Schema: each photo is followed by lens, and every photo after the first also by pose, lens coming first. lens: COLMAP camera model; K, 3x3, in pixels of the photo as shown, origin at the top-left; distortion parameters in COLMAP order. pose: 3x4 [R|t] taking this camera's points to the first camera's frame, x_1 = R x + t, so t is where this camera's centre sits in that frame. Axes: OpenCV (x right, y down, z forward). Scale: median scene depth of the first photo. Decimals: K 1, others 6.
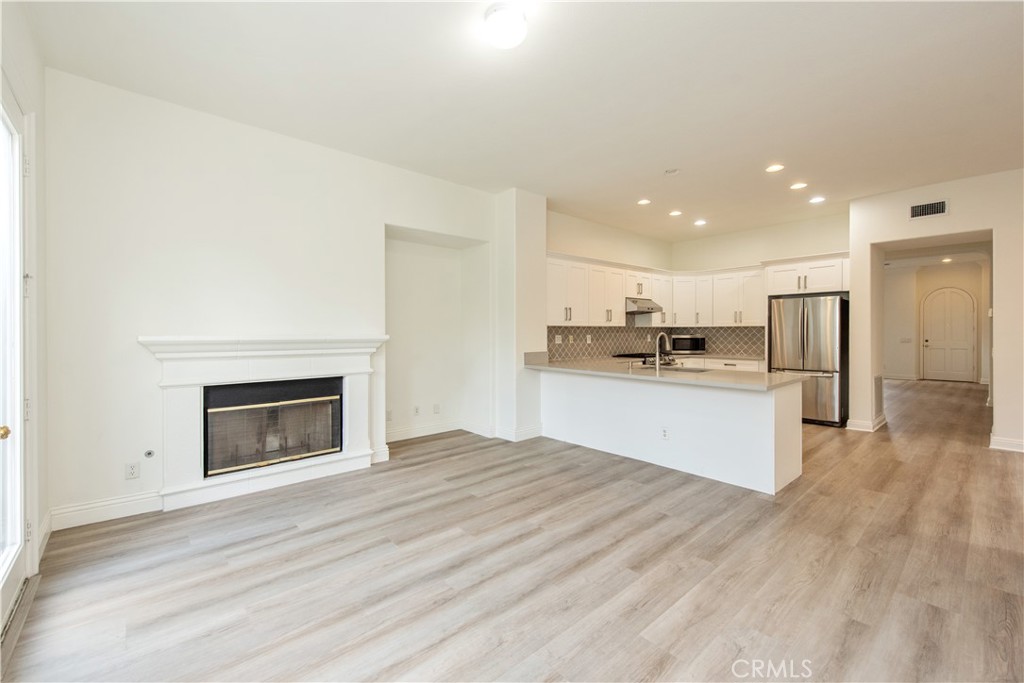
lens RADIAL K [[422.2, 0, 512.3], [0, 422.2, 339.9], [0, 0, 1]] dist [0.008294, -0.000594]
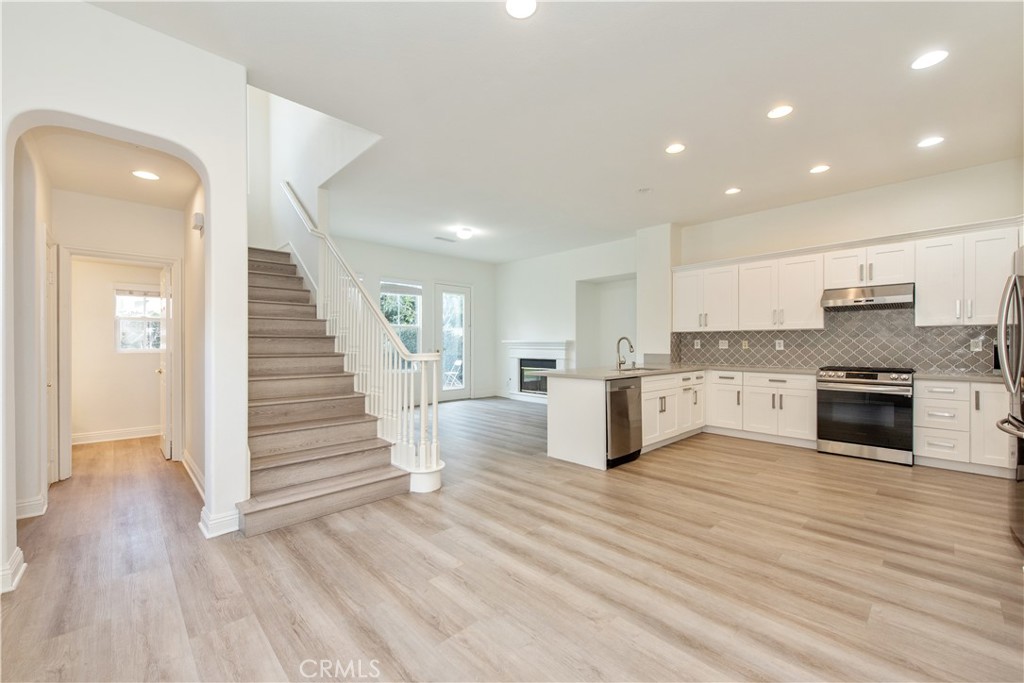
lens RADIAL K [[407.4, 0, 516.0], [0, 407.4, 344.4], [0, 0, 1]] dist [0.009474, 0.000154]
pose [[0.054229, 0.005965, -0.998511, 1.037340], [-0.017504, 0.999834, 0.005023, 0.002115], [0.998375, 0.017206, 0.054325, 0.447009]]
